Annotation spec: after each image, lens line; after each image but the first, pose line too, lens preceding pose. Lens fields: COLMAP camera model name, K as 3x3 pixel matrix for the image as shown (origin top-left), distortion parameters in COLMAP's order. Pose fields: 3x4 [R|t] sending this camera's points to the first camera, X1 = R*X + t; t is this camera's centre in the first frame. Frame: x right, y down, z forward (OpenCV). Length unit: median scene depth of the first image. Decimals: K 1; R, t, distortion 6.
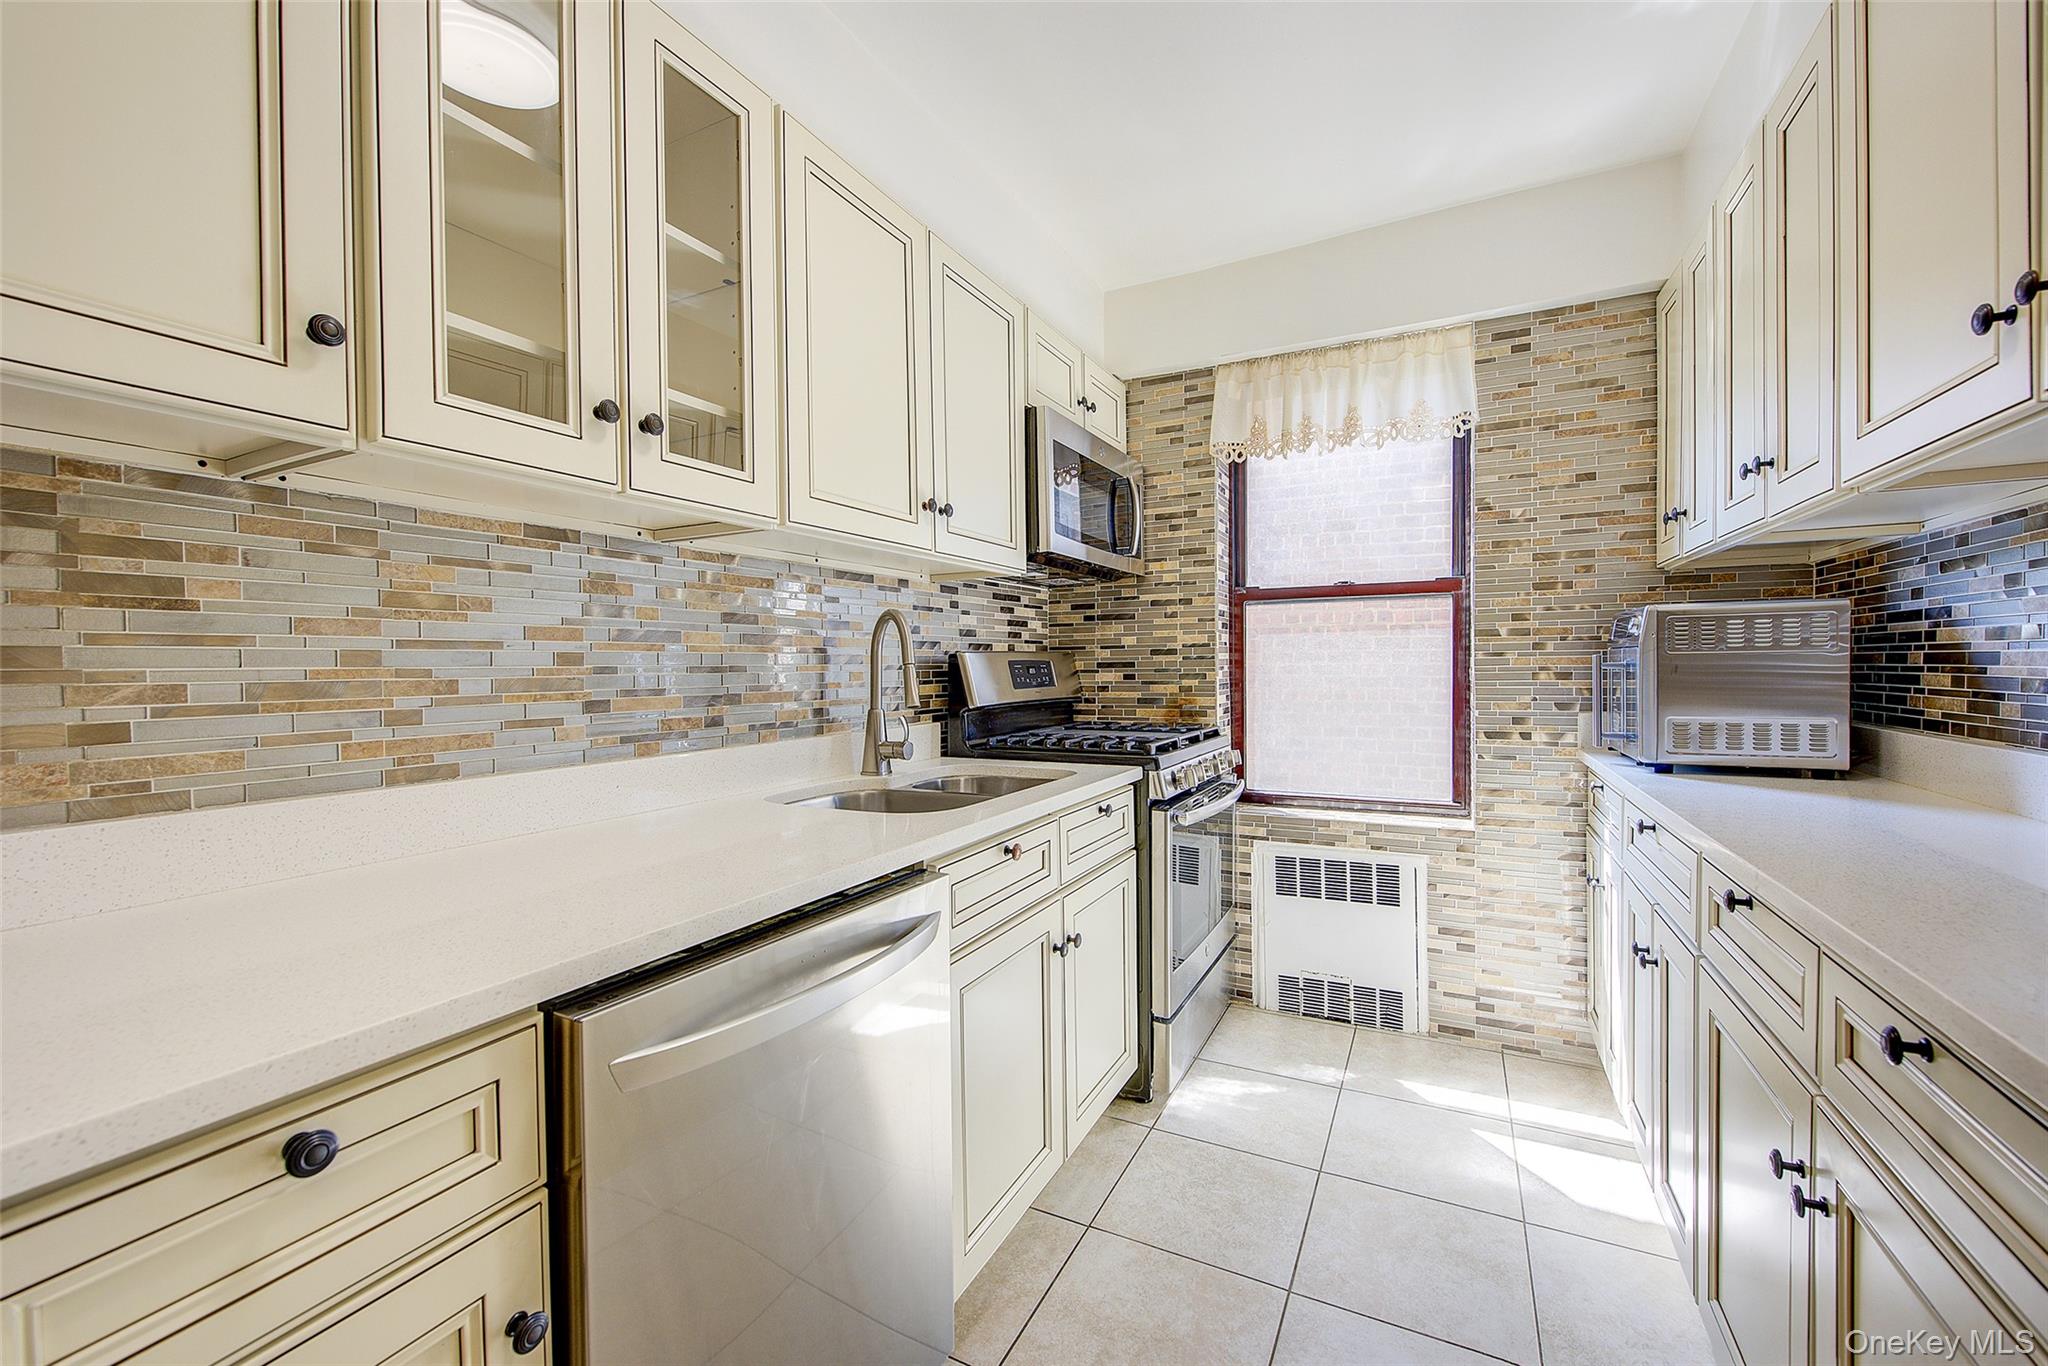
lens RADIAL K [[812.8, 0, 1014.6], [0, 812.8, 678.7], [0, 0, 1]] dist [-0.000574, -0.000805]
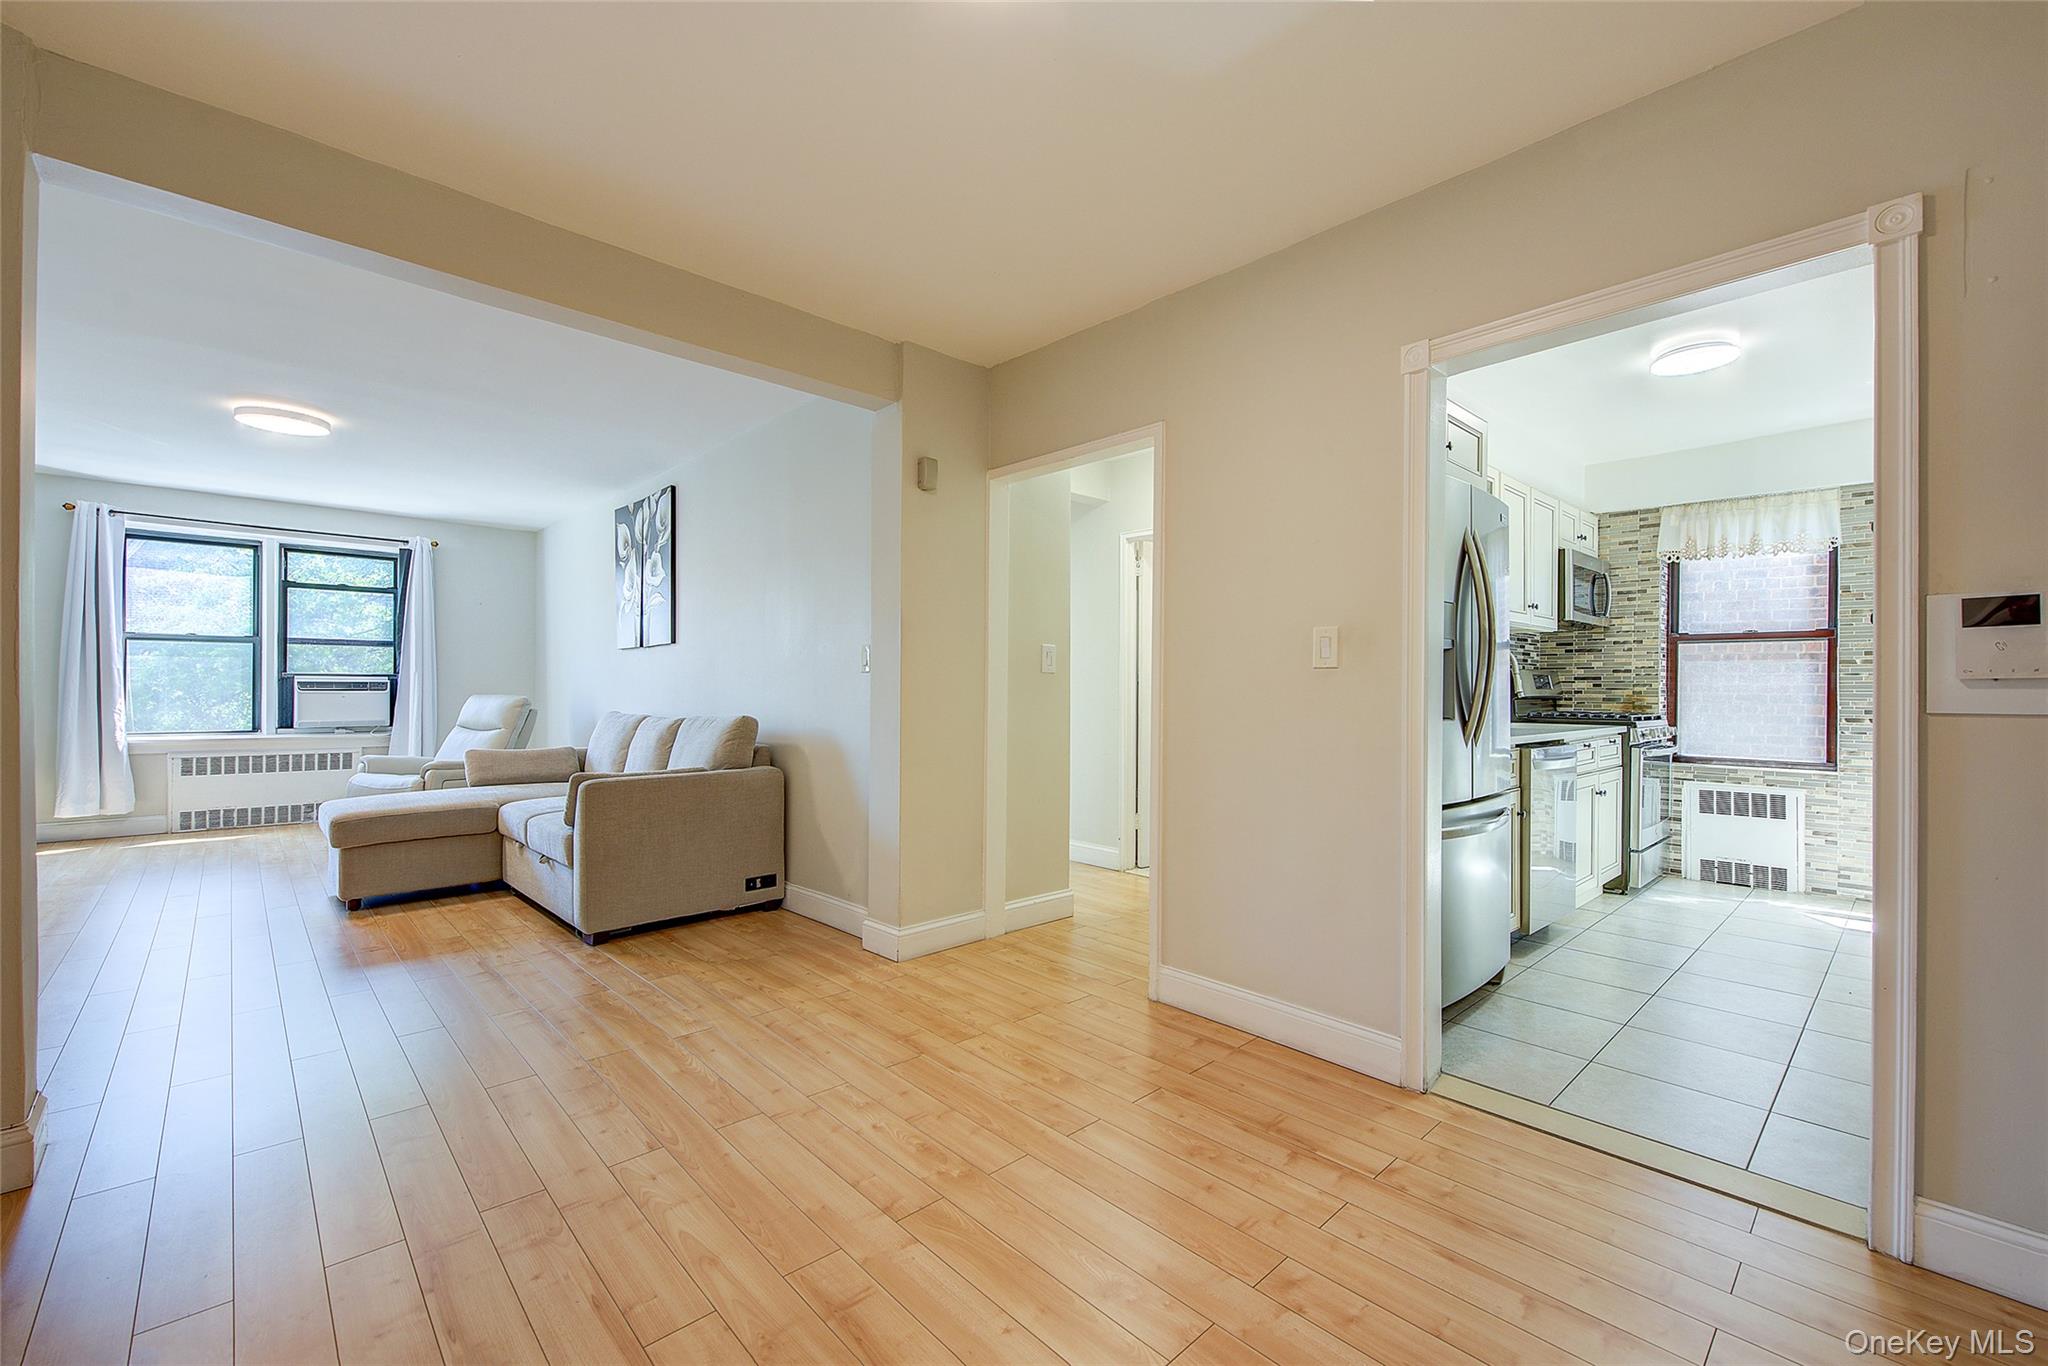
lens RADIAL K [[846.2, 0, 1030.9], [0, 846.2, 686.6], [0, 0, 1]] dist [0.003064, -0.003782]
pose [[0.946319, 0.017998, -0.322731, -0.481721], [-0.023276, 0.999651, -0.012503, 0.059206], [0.322394, 0.019344, 0.946408, -1.257228]]
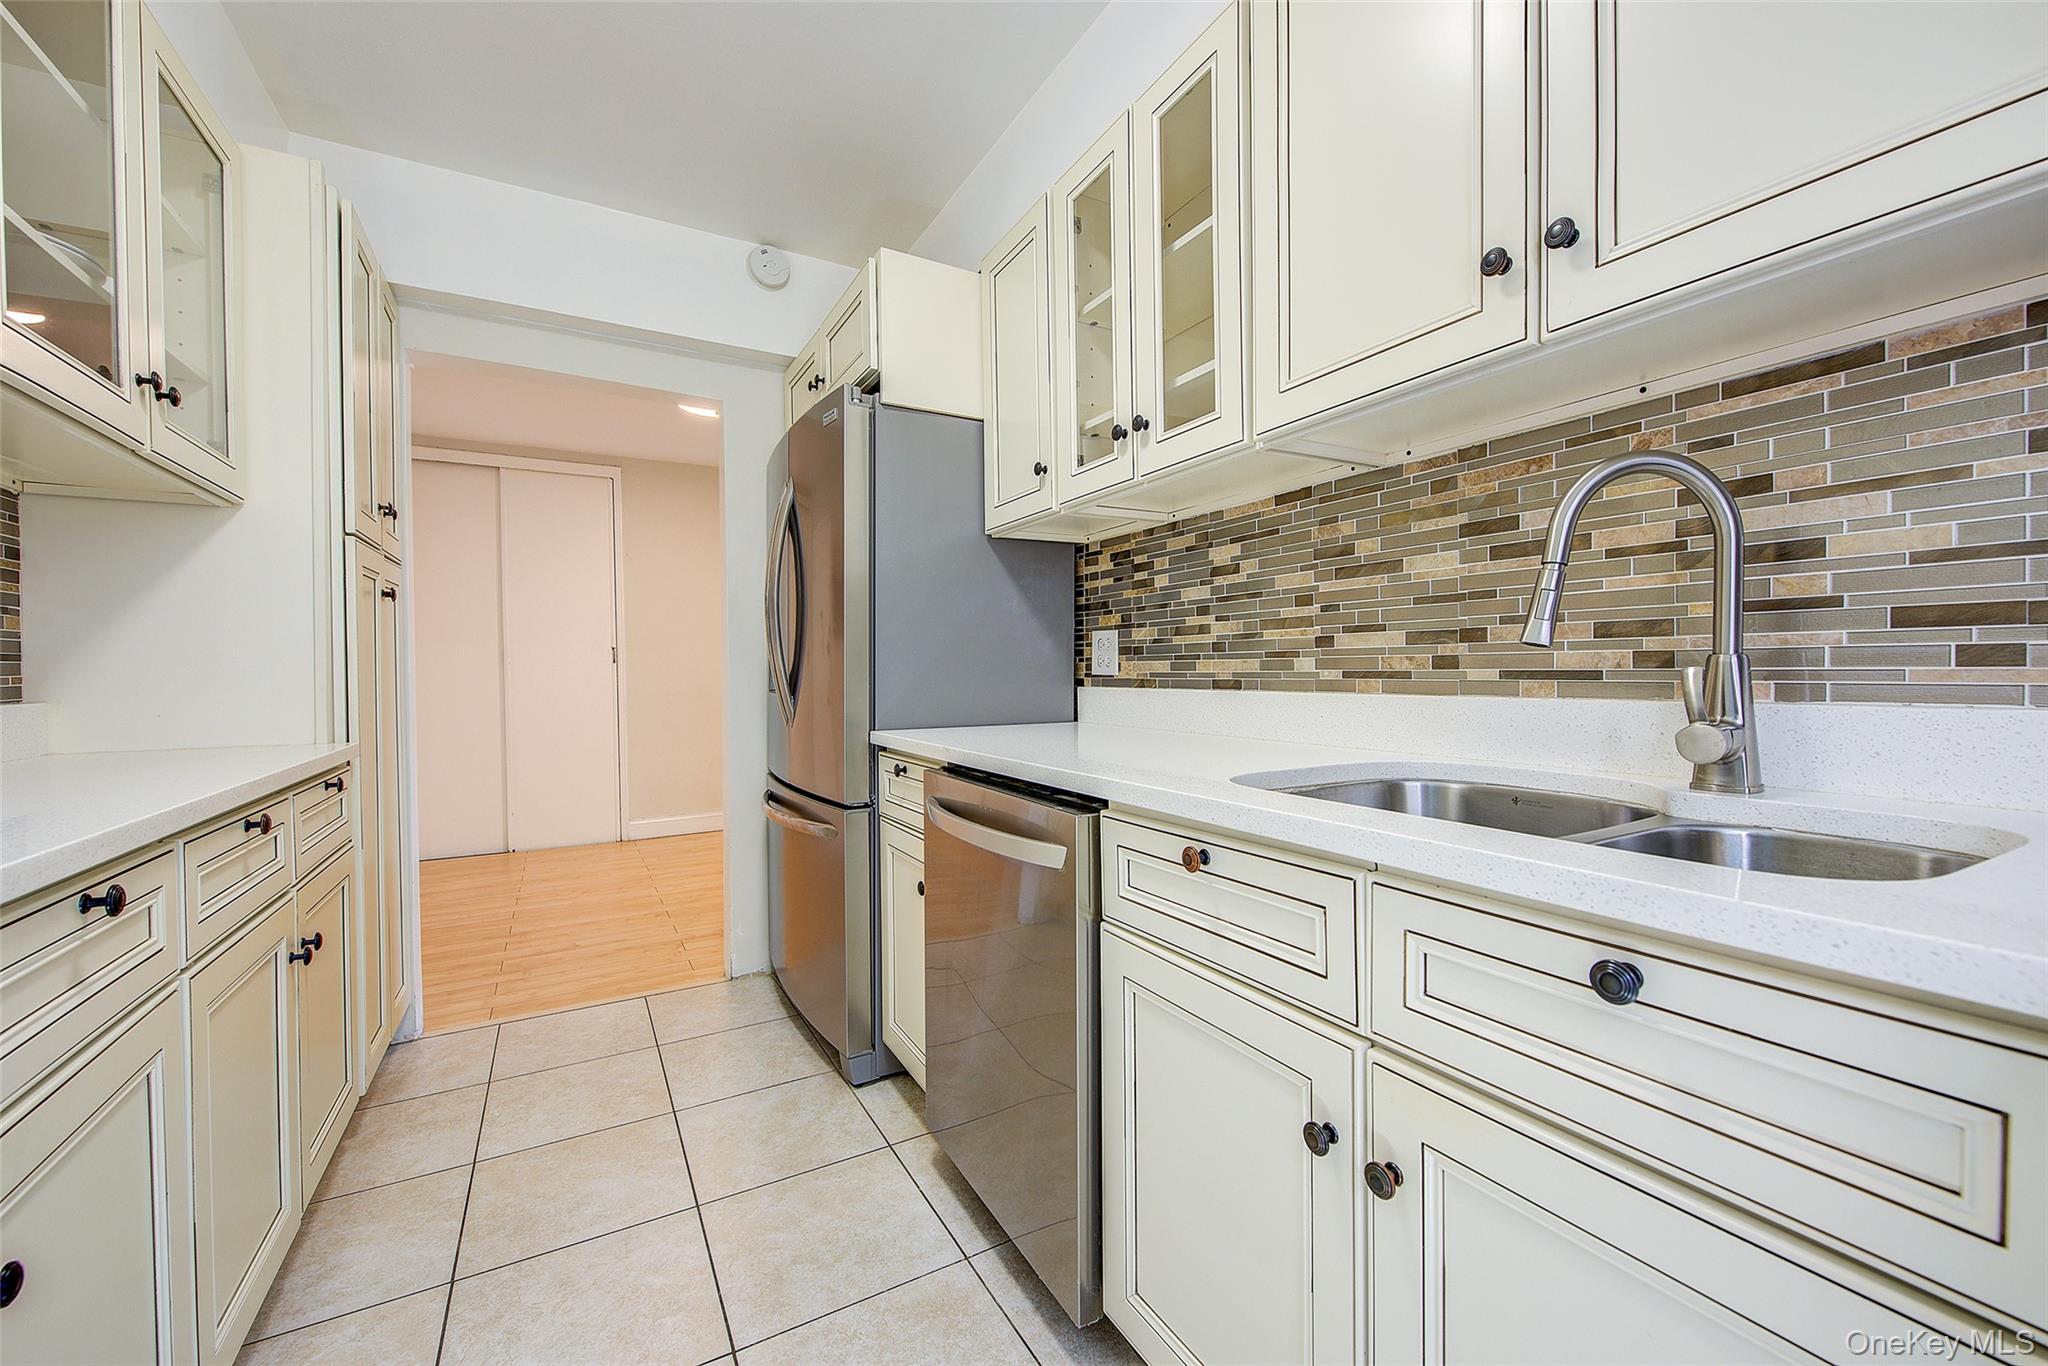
lens RADIAL K [[812.8, 0, 1011.0], [0, 812.8, 680.9], [0, 0, 1]] dist [-0.000574, -0.000805]
pose [[-0.538318, 0.025171, -0.842366, 0.376712], [0.004334, 0.999623, 0.027100, 0.035780], [0.842731, 0.010938, -0.538224, 0.725053]]
